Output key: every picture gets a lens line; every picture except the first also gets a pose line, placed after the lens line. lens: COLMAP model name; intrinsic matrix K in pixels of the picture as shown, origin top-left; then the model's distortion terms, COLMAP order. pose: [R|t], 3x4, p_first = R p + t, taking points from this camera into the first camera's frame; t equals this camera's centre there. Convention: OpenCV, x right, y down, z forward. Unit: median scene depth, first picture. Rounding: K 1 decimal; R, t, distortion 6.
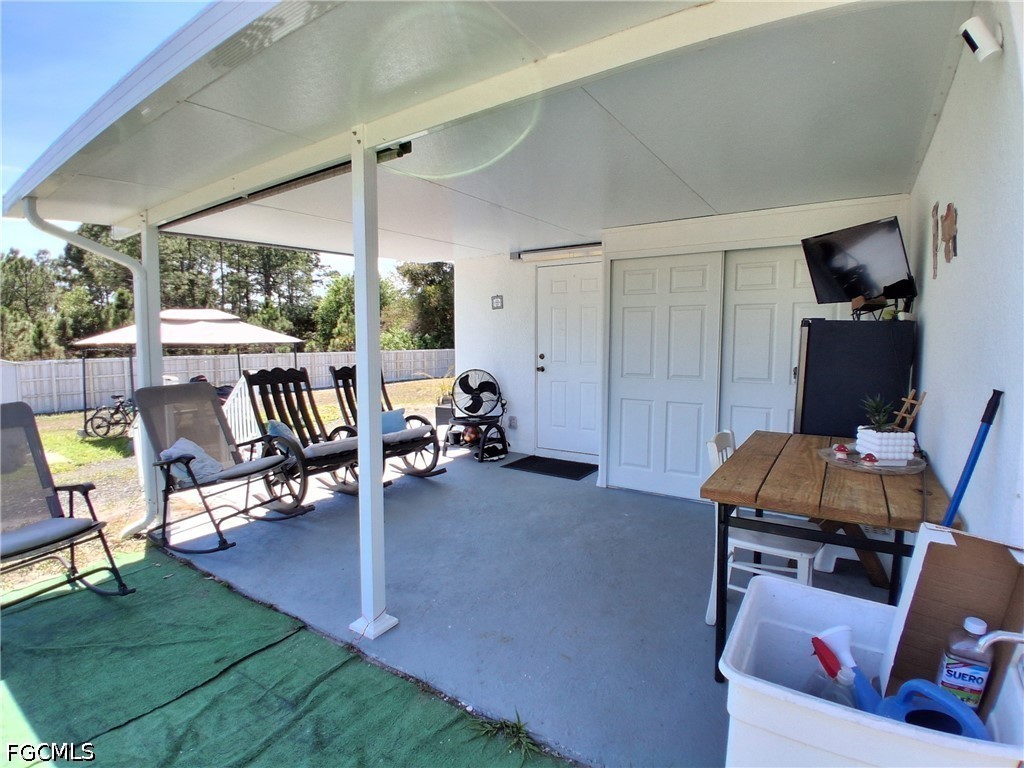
lens RADIAL K [[492.8, 0, 513.5], [0, 492.8, 388.4], [0, 0, 1]] dist [-0.061744, -0.009466]
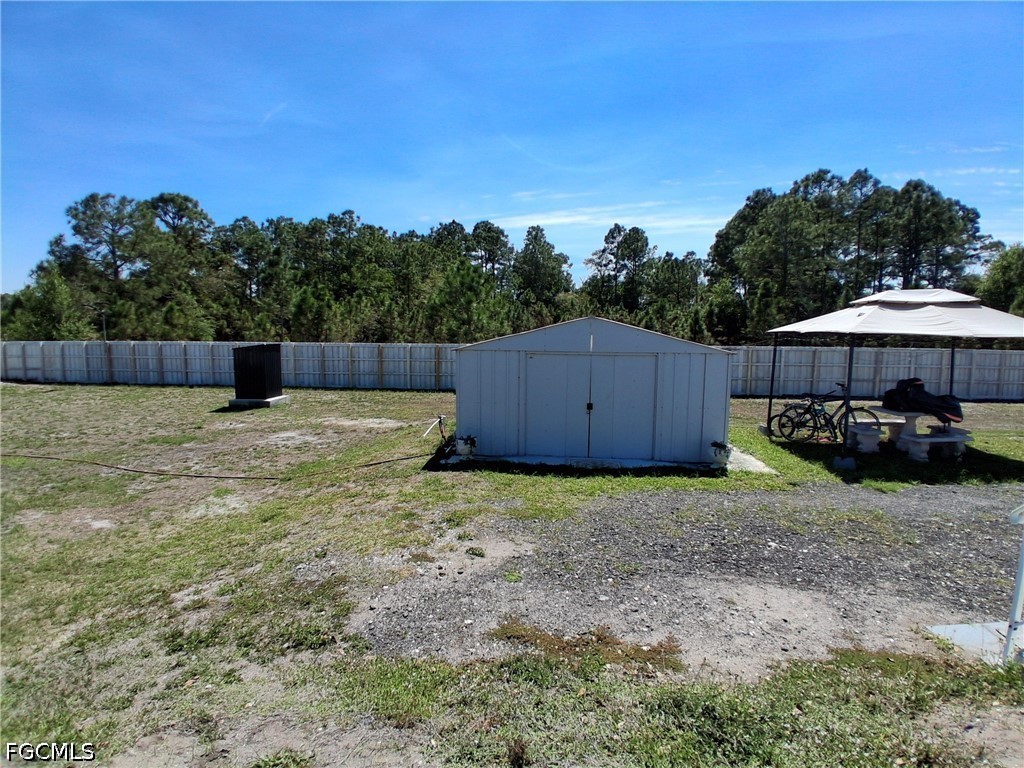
lens RADIAL K [[492.8, 0, 520.3], [0, 492.8, 385.7], [0, 0, 1]] dist [-0.061744, -0.009466]
pose [[0.444880, 0.099418, -0.890055, -0.171504], [-0.083129, 0.994113, 0.069491, -0.009366], [0.891724, 0.043074, 0.450526, 0.073935]]
